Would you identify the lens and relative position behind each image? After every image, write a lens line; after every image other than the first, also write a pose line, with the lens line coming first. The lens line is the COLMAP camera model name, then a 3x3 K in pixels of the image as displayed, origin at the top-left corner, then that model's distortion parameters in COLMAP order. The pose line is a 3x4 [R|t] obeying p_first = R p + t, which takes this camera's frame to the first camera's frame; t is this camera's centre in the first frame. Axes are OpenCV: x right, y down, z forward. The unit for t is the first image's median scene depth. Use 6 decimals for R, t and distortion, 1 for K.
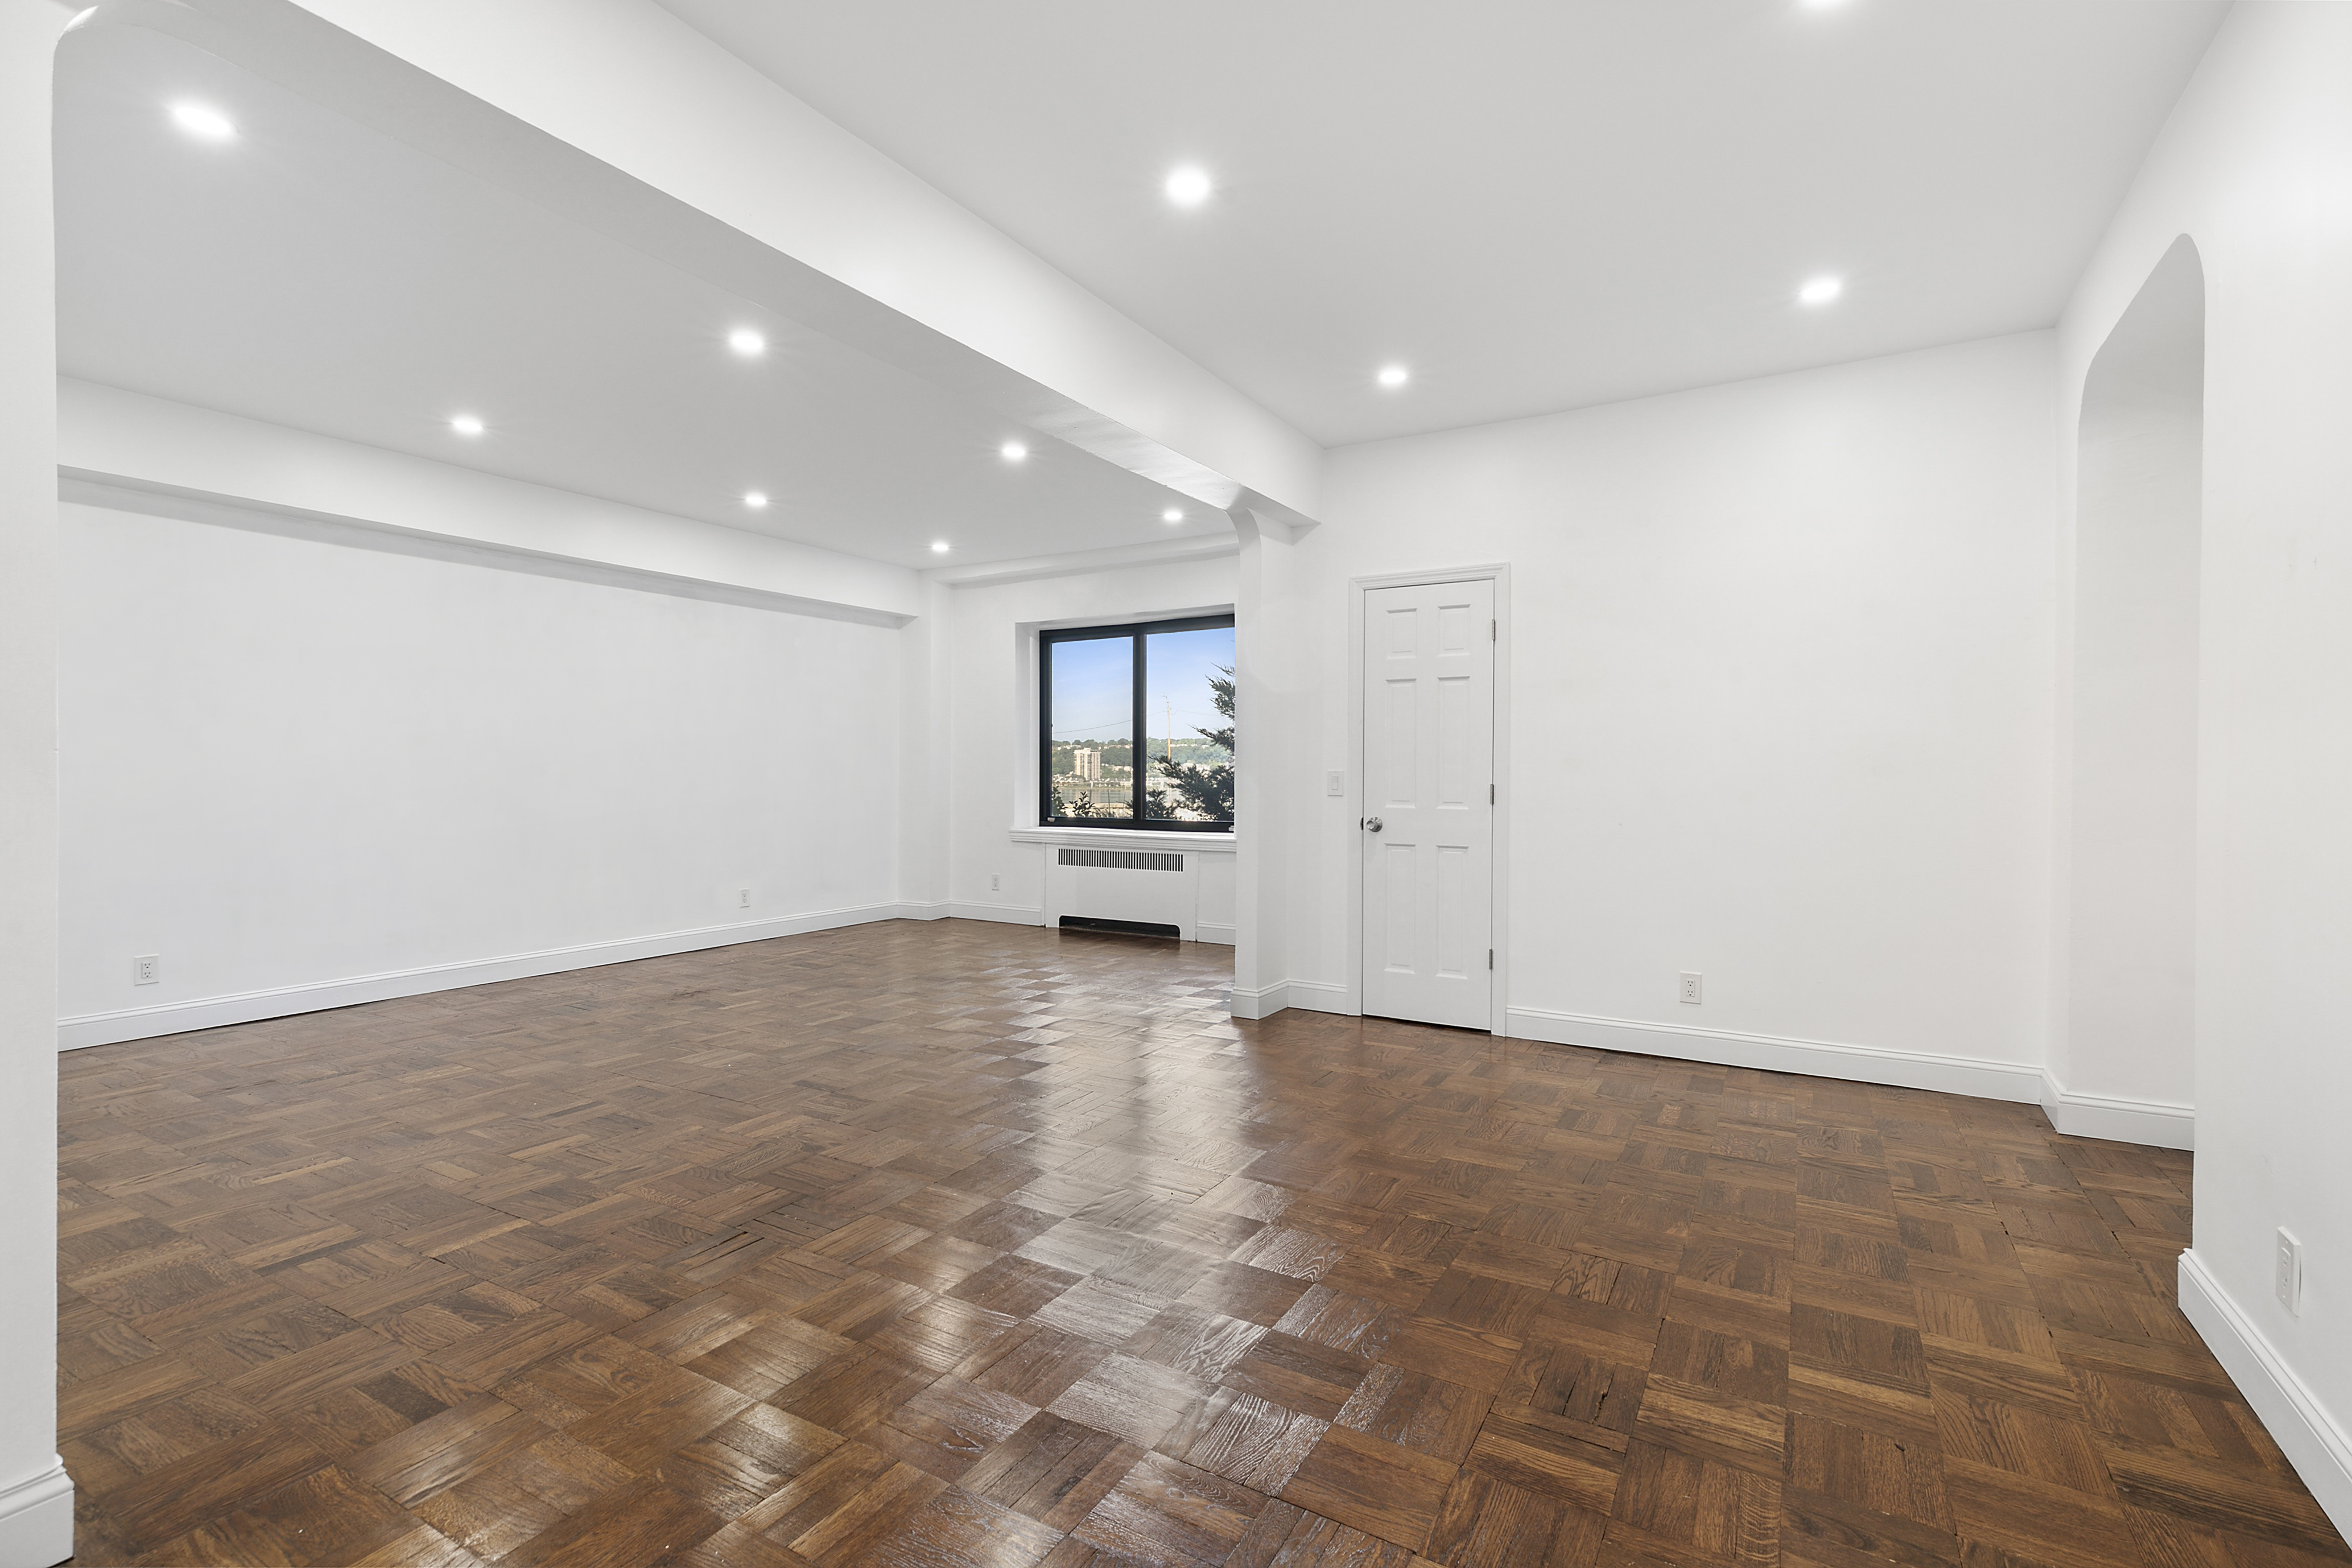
lens RADIAL K [[1063.0, 0, 1189.6], [0, 1063.0, 779.2], [0, 0, 1]] dist [0.011778, -0.000424]
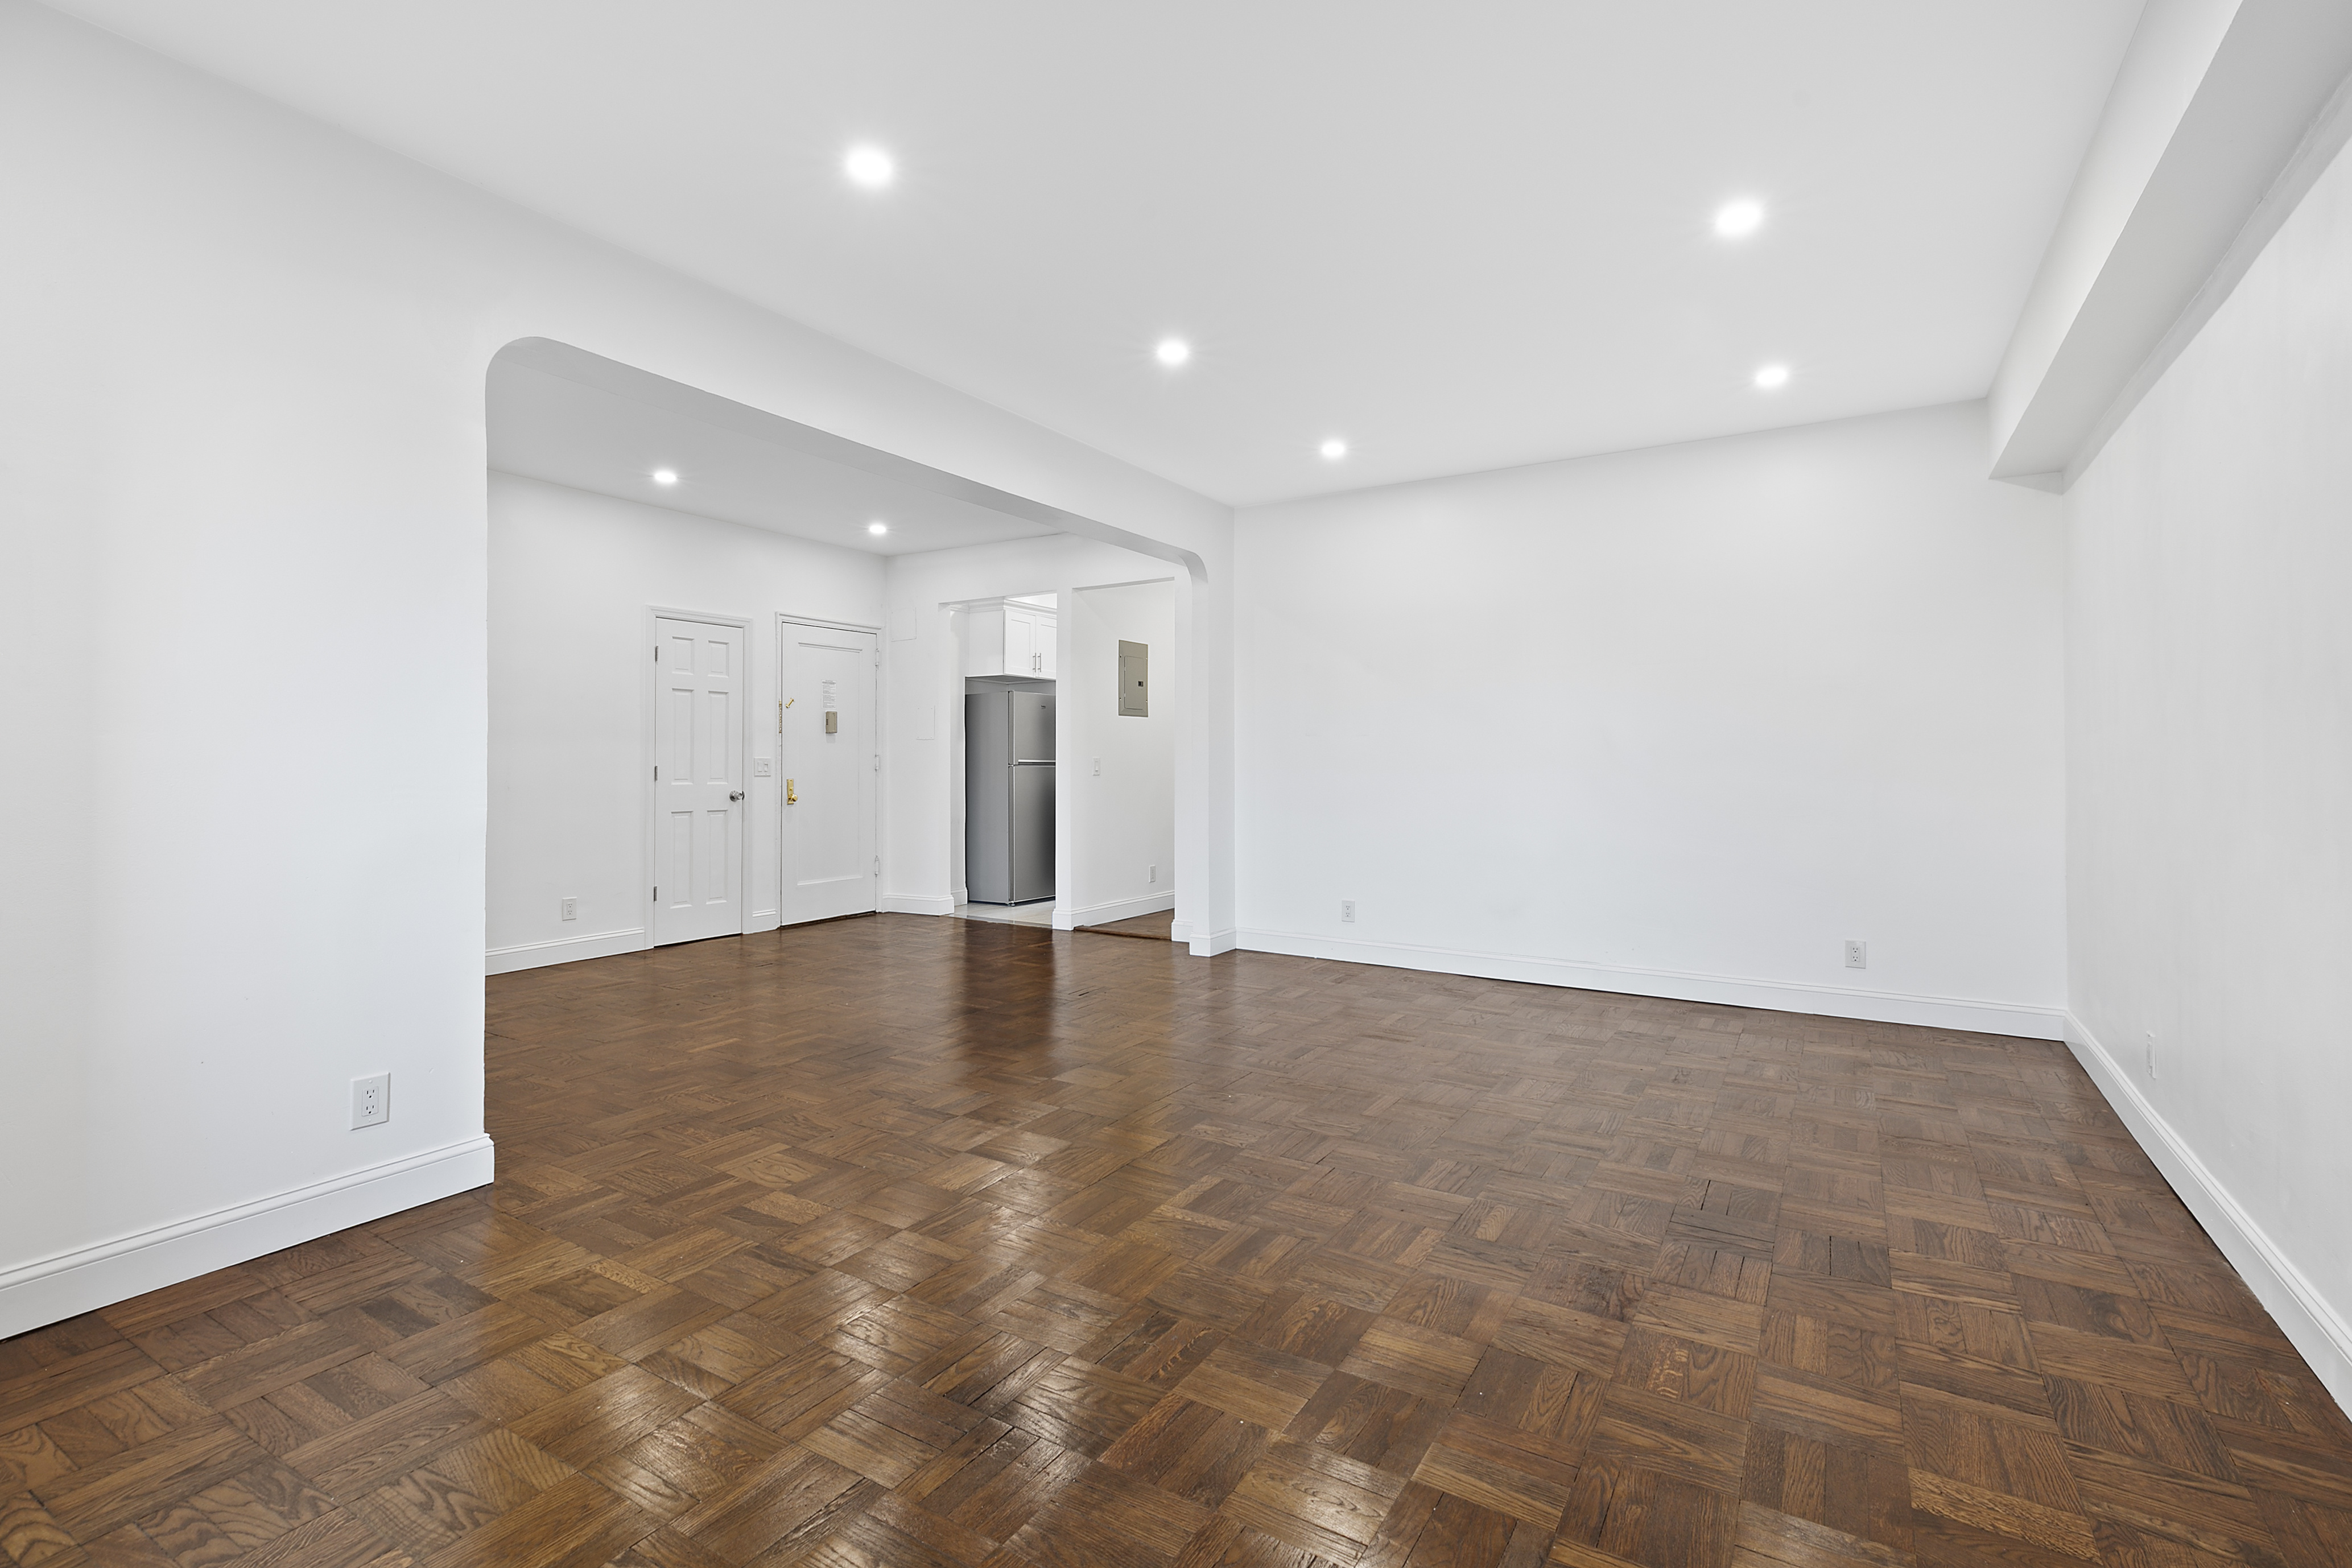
lens RADIAL K [[1063.0, 0, 1189.6], [0, 1063.0, 779.2], [0, 0, 1]] dist [0.011778, -0.000424]
pose [[-0.999898, -0.006480, 0.012709, -0.339100], [-0.006176, 0.999696, 0.023864, -0.010406], [-0.012860, 0.023783, -0.999634, 1.554647]]
